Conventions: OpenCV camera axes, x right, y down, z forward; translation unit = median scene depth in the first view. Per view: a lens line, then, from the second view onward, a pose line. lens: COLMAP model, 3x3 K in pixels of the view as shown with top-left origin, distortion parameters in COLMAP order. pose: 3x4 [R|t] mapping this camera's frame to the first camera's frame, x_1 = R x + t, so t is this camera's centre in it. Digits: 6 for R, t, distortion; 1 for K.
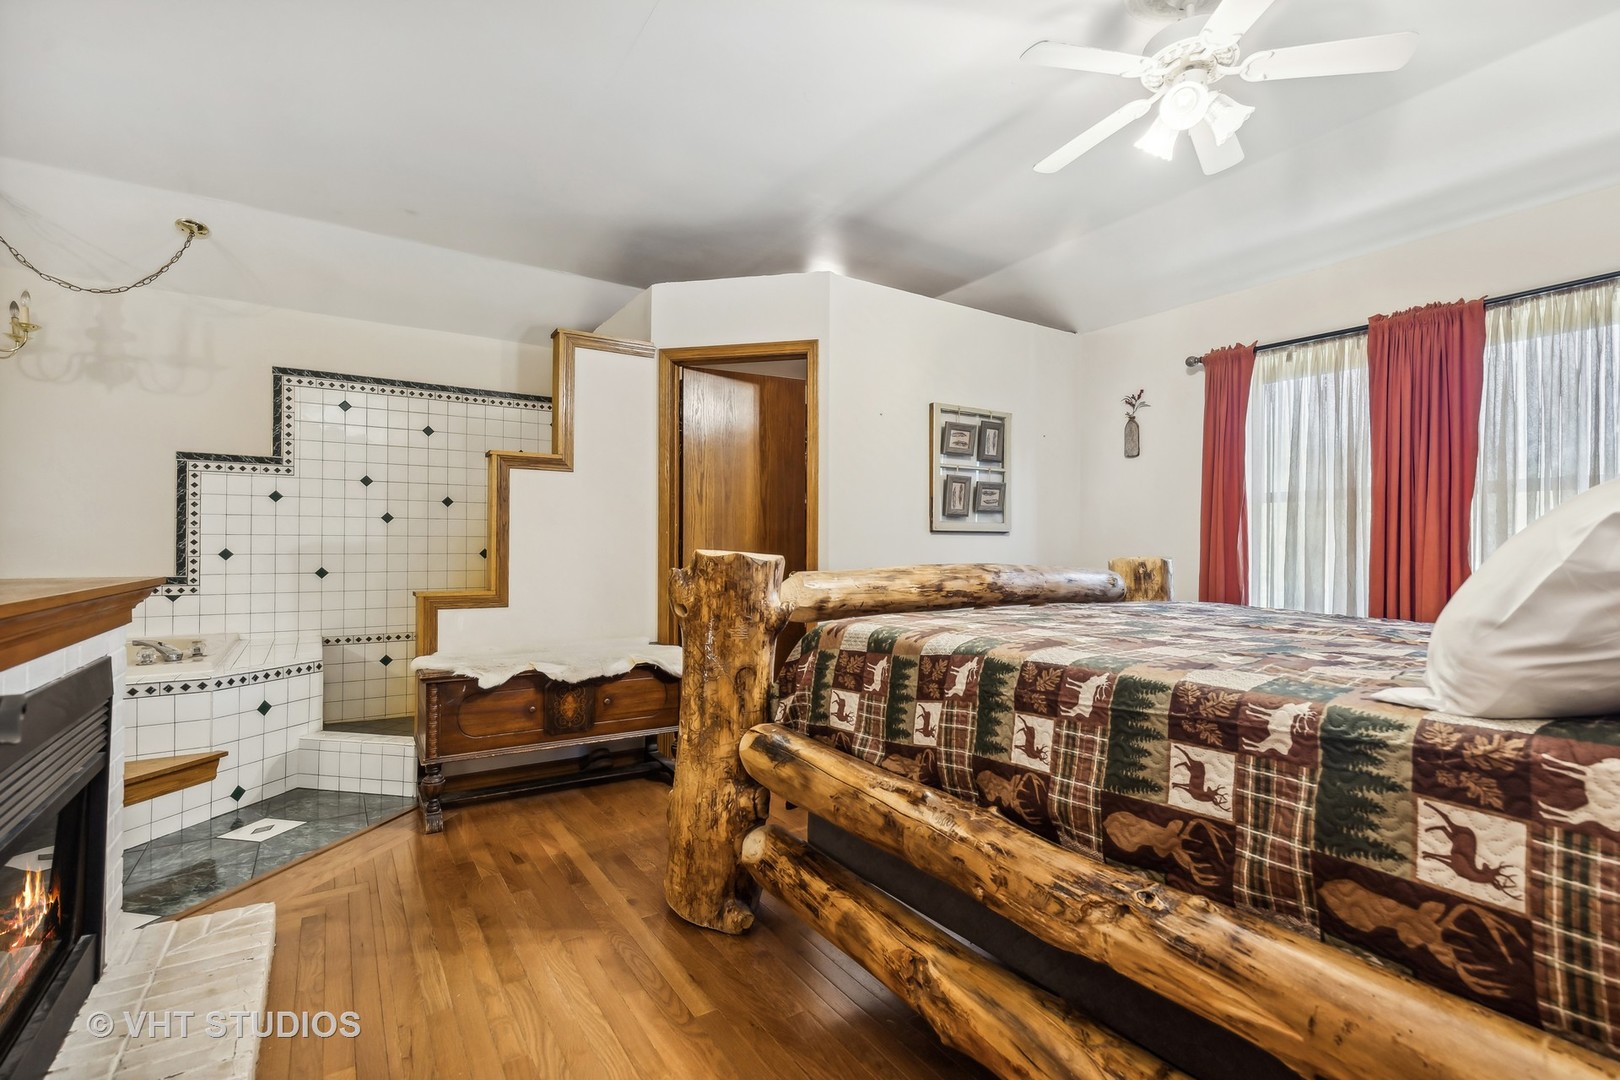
lens RADIAL K [[741.6, 0, 809.3], [0, 741.6, 541.5], [0, 0, 1]] dist [0.002268, 0.001108]
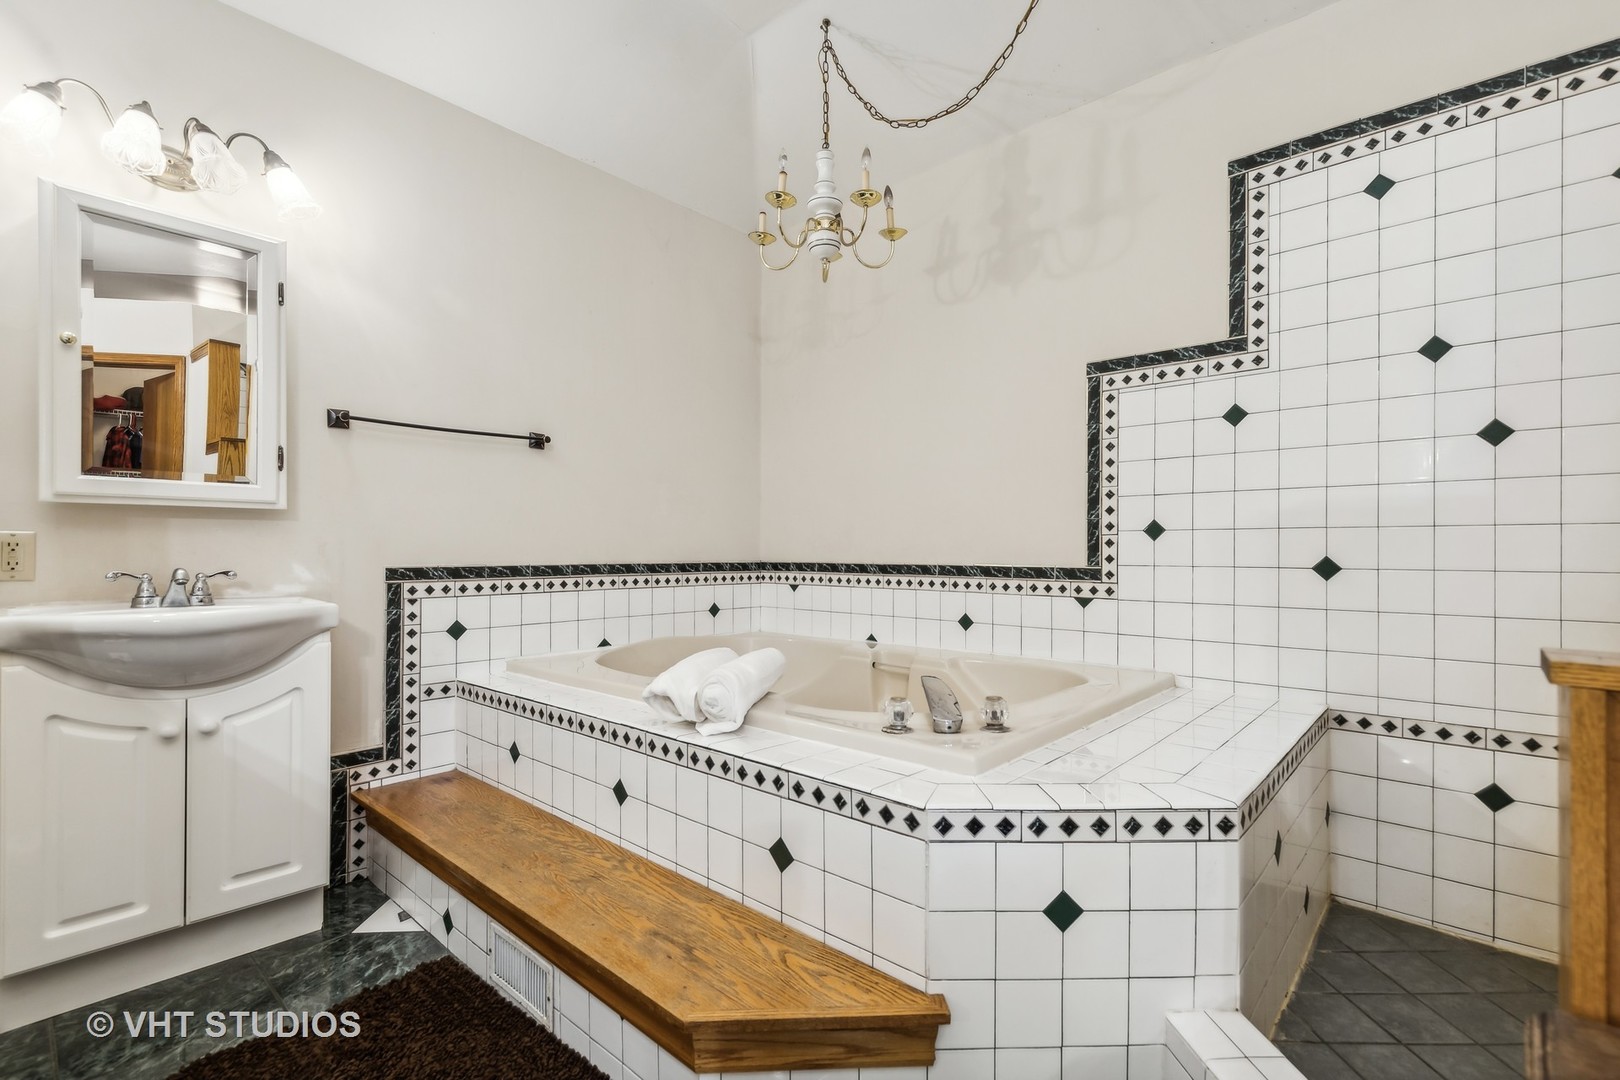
lens RADIAL K [[736.5, 0, 816.8], [0, 736.5, 550.3], [0, 0, 1]] dist [0.002950, 0.000681]
pose [[0.258066, -0.002266, -0.966125, -0.307574], [0.005623, 0.999984, -0.000844, 0.030707], [0.966111, -0.005215, 0.258074, 0.597528]]
